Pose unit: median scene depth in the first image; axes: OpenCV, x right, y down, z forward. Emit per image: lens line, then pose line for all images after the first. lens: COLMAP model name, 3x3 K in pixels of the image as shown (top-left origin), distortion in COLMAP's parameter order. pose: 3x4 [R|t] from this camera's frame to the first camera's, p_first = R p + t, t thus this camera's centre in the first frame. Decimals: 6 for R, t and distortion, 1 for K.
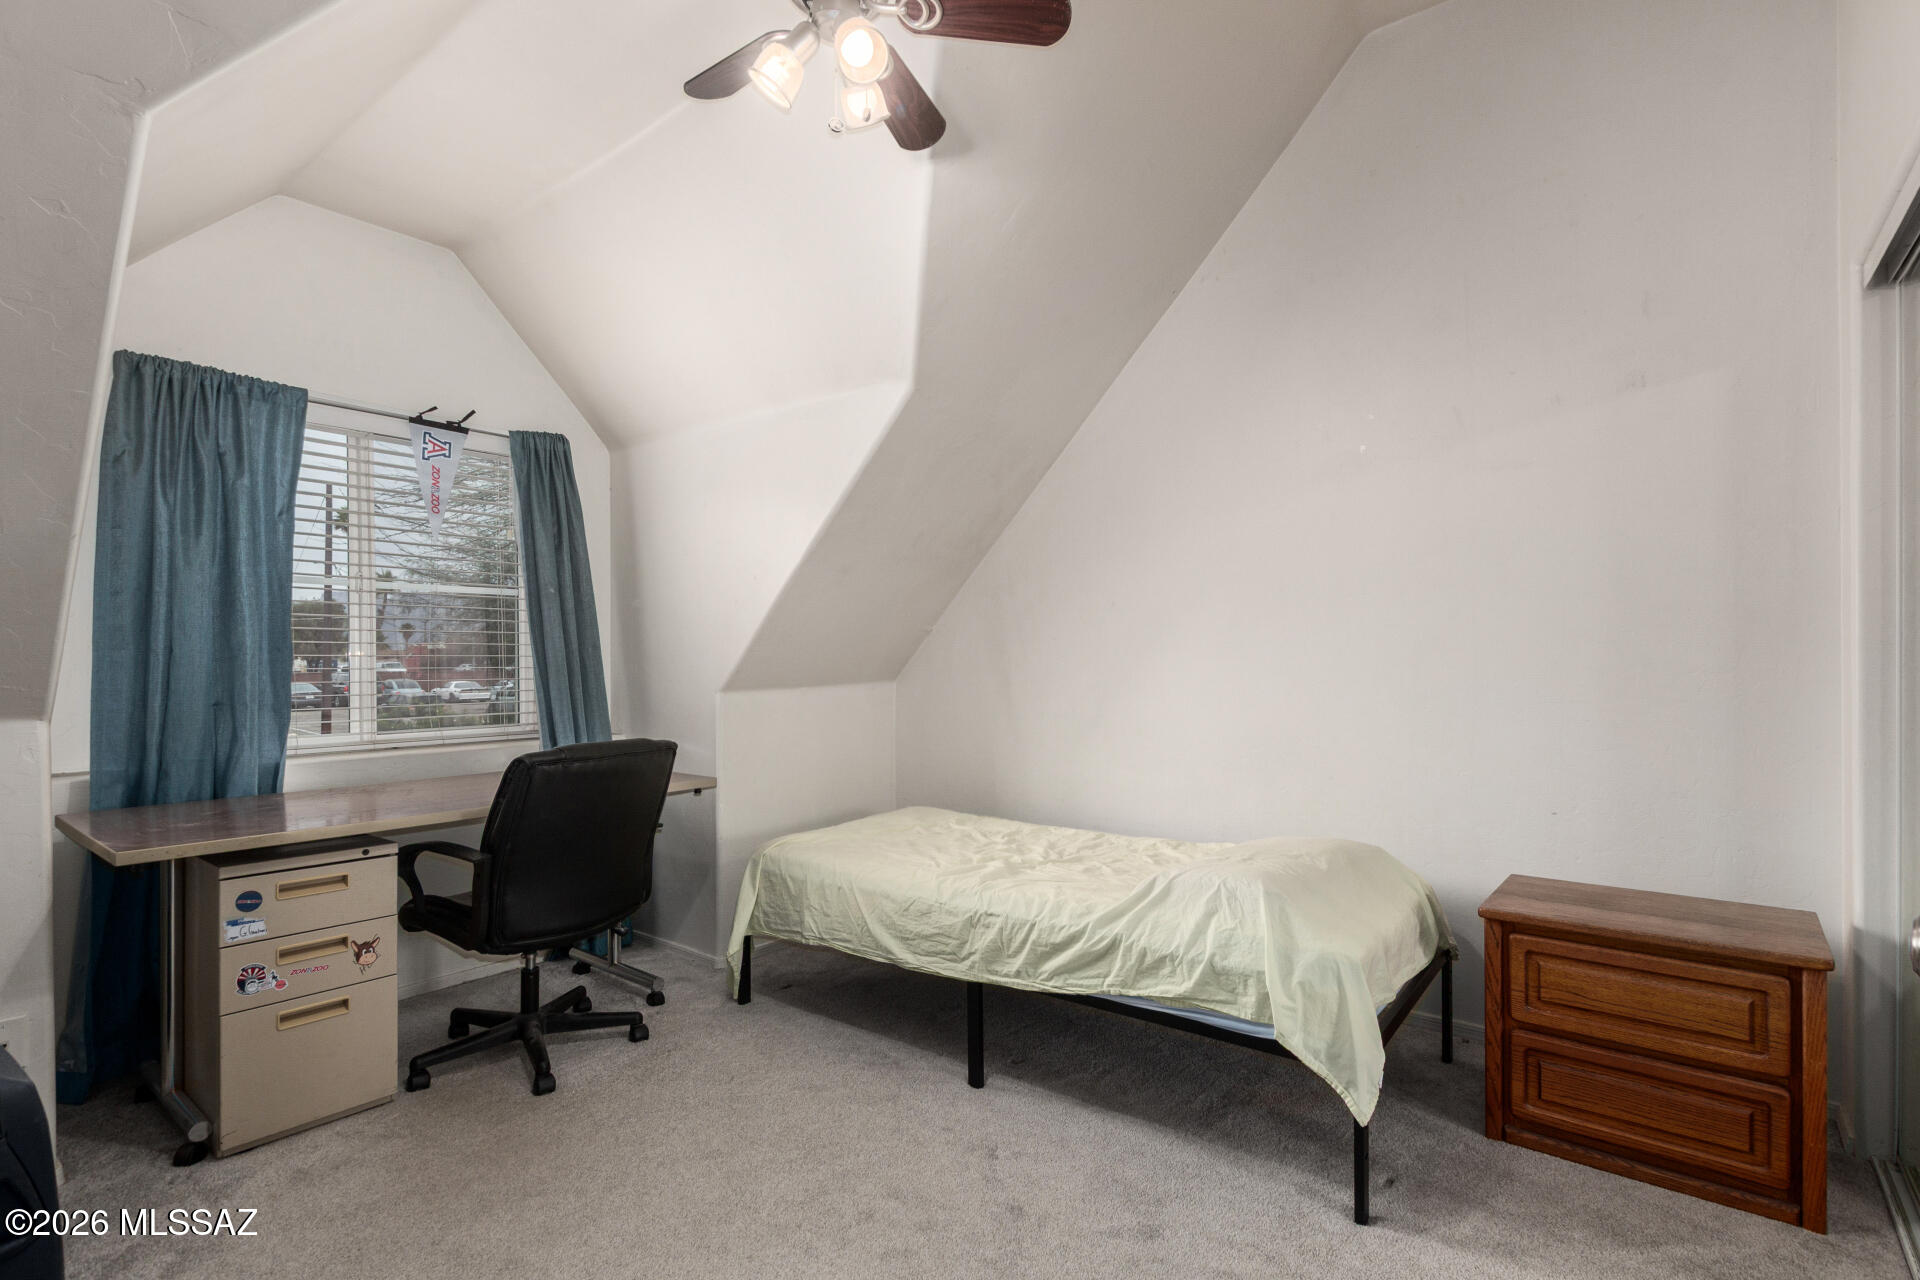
lens RADIAL K [[906.8, 0, 963.1], [0, 906.8, 646.1], [0, 0, 1]] dist [-0.000126, -0.000327]
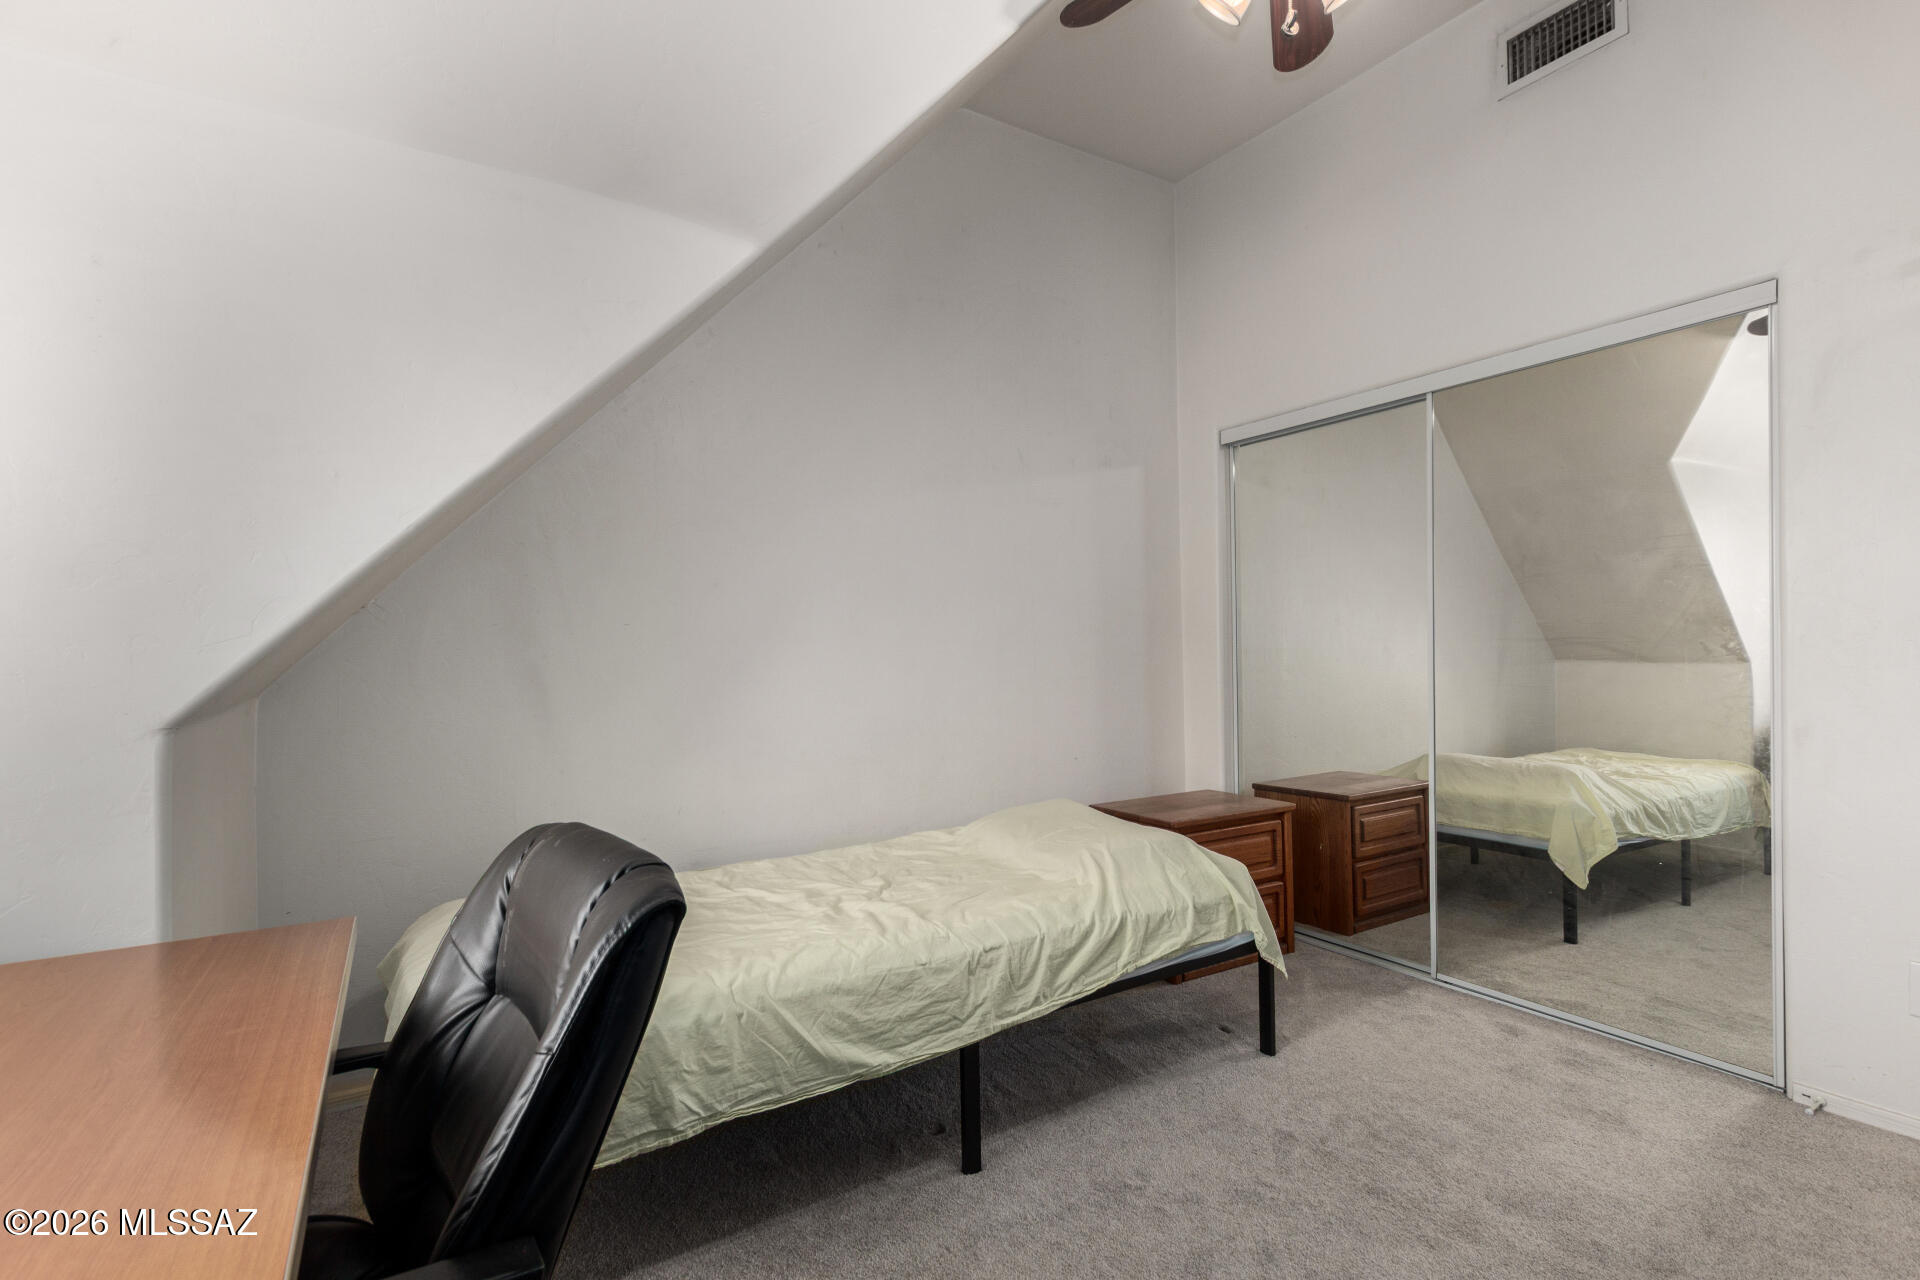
lens RADIAL K [[906.8, 0, 964.0], [0, 906.8, 641.2], [0, 0, 1]] dist [-0.000126, -0.000327]
pose [[0.339144, 0.010471, 0.940676, -0.769162], [0.004207, 0.999911, -0.012647, 0.021742], [-0.940725, 0.008246, 0.339069, 0.738093]]
